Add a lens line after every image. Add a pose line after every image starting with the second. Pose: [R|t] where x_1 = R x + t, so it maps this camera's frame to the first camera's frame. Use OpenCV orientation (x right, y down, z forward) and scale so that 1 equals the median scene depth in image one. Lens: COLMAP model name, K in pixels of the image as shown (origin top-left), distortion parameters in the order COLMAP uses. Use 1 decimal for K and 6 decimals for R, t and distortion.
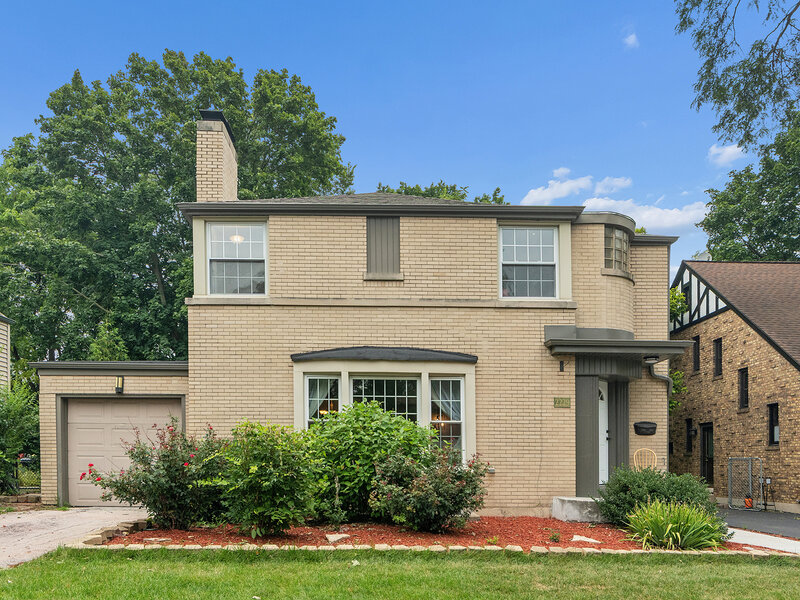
lens RADIAL K [[589.5, 0, 341.4], [0, 589.5, 357.1], [0, 0, 1]] dist [0.002658, 0.005956]
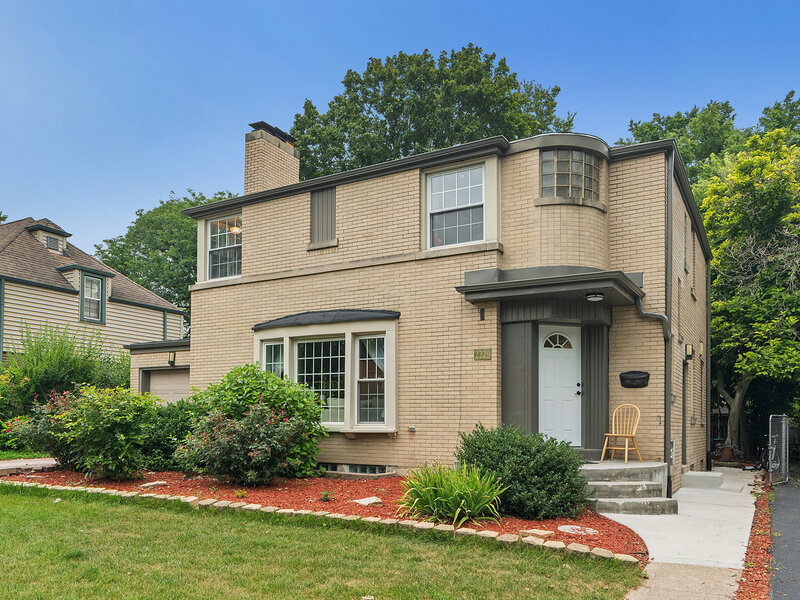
lens RADIAL K [[576.2, 0, 400.0], [0, 576.2, 300.0], [0, 0, 1]] dist [-0.001390, -0.001378]
pose [[0.873143, -0.098426, -0.477425, 0.677823], [0.081042, 0.995083, -0.056933, 0.032930], [0.480681, 0.011019, 0.876826, 0.155436]]
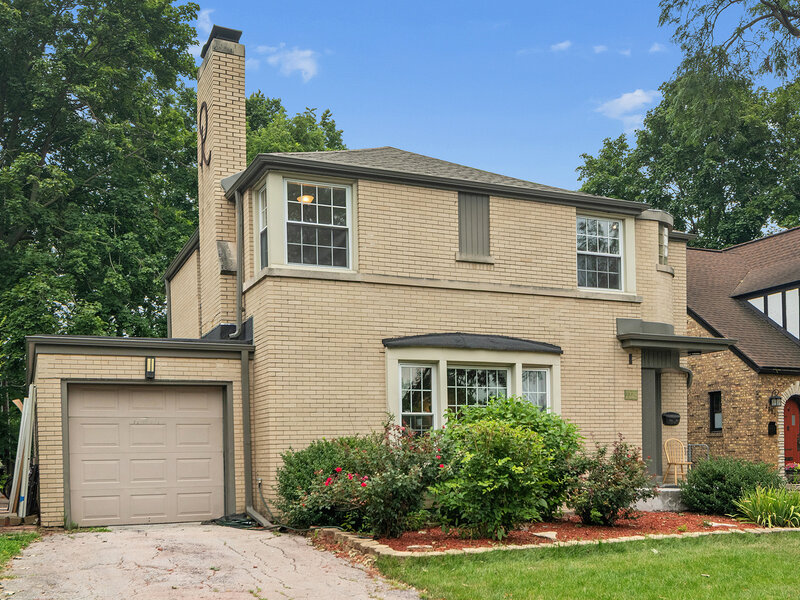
lens RADIAL K [[769.3, 0, 400.0], [0, 769.3, 300.0], [0, 0, 1]] dist [0.004657, -0.001132]
pose [[0.927053, 0.050864, 0.371463, -0.485290], [-0.042551, 0.998627, -0.030549, -0.028439], [-0.372507, 0.012514, 0.927945, -0.084246]]
